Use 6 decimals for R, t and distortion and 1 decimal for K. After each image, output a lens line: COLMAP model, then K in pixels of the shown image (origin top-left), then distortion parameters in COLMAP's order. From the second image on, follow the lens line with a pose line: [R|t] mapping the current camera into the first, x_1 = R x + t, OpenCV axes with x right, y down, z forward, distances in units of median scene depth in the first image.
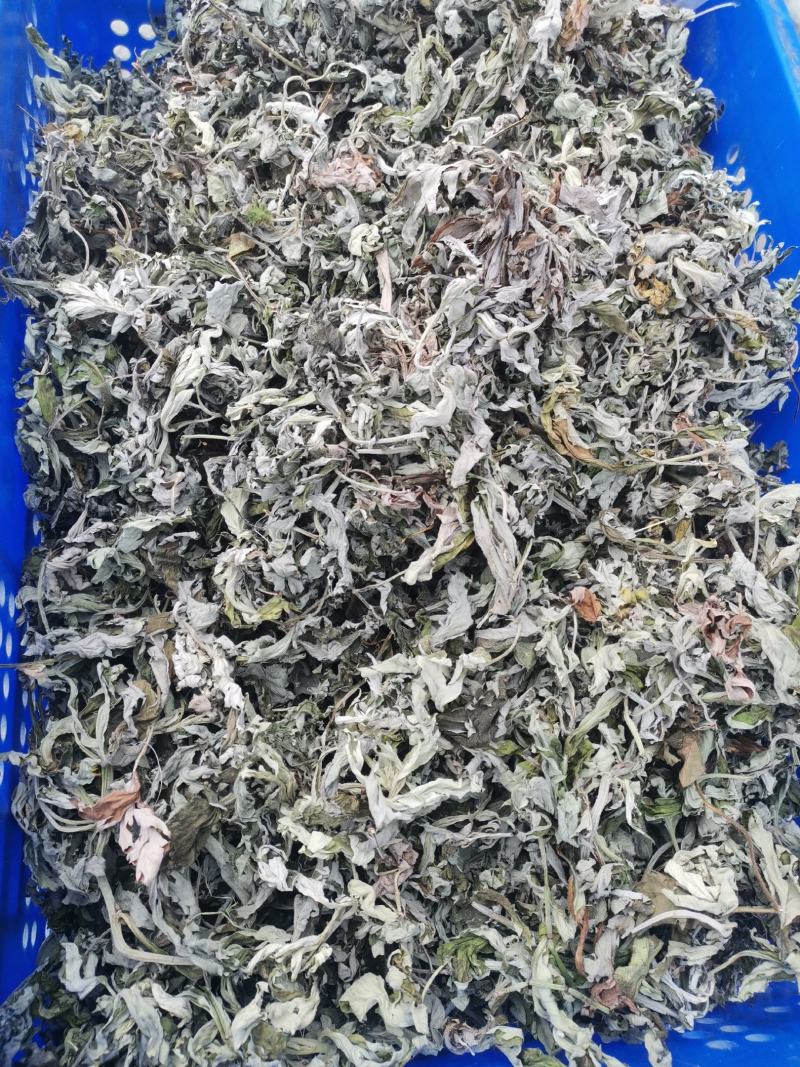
lens RADIAL K [[833.6, 0, 398.5], [0, 833.6, 534.8], [0, 0, 1]] dist [-0.020712, 0.007554]
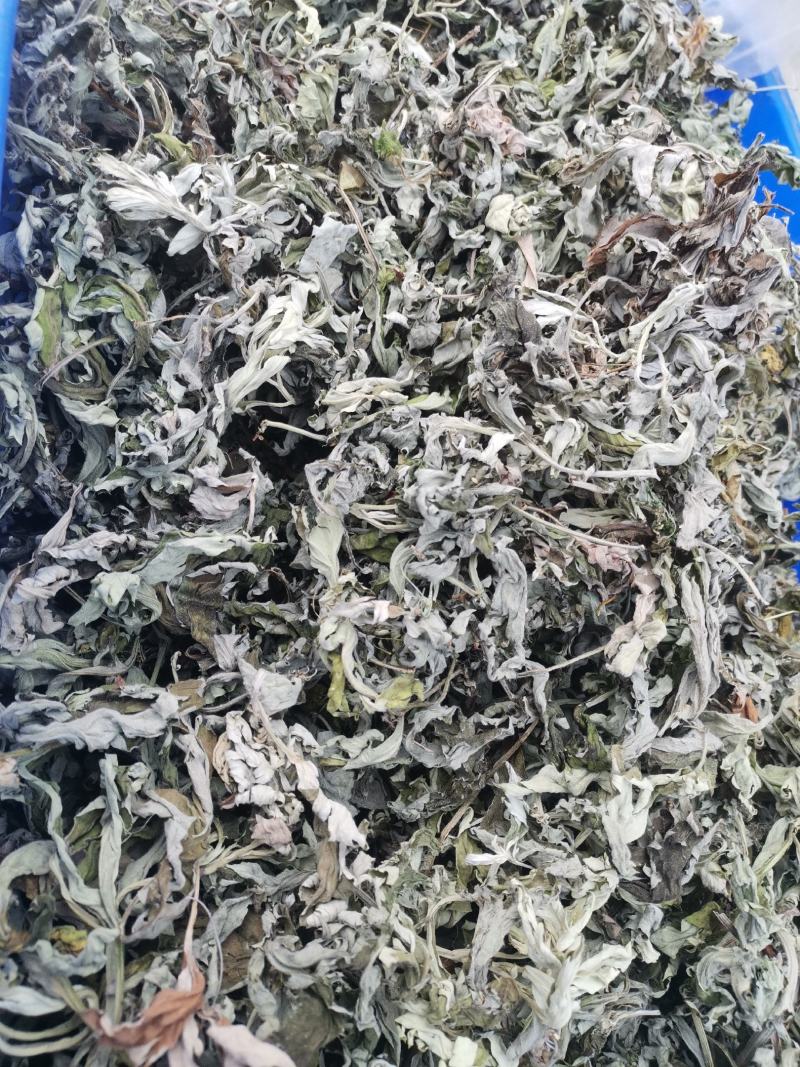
lens RADIAL K [[833.6, 0, 401.2], [0, 833.6, 532.1], [0, 0, 1]] dist [-0.020712, 0.007554]
pose [[0.935848, 0.129237, 0.327850, -0.361164], [-0.106305, 0.990519, -0.087008, 0.017223], [-0.335987, 0.046574, 0.940715, 0.327261]]
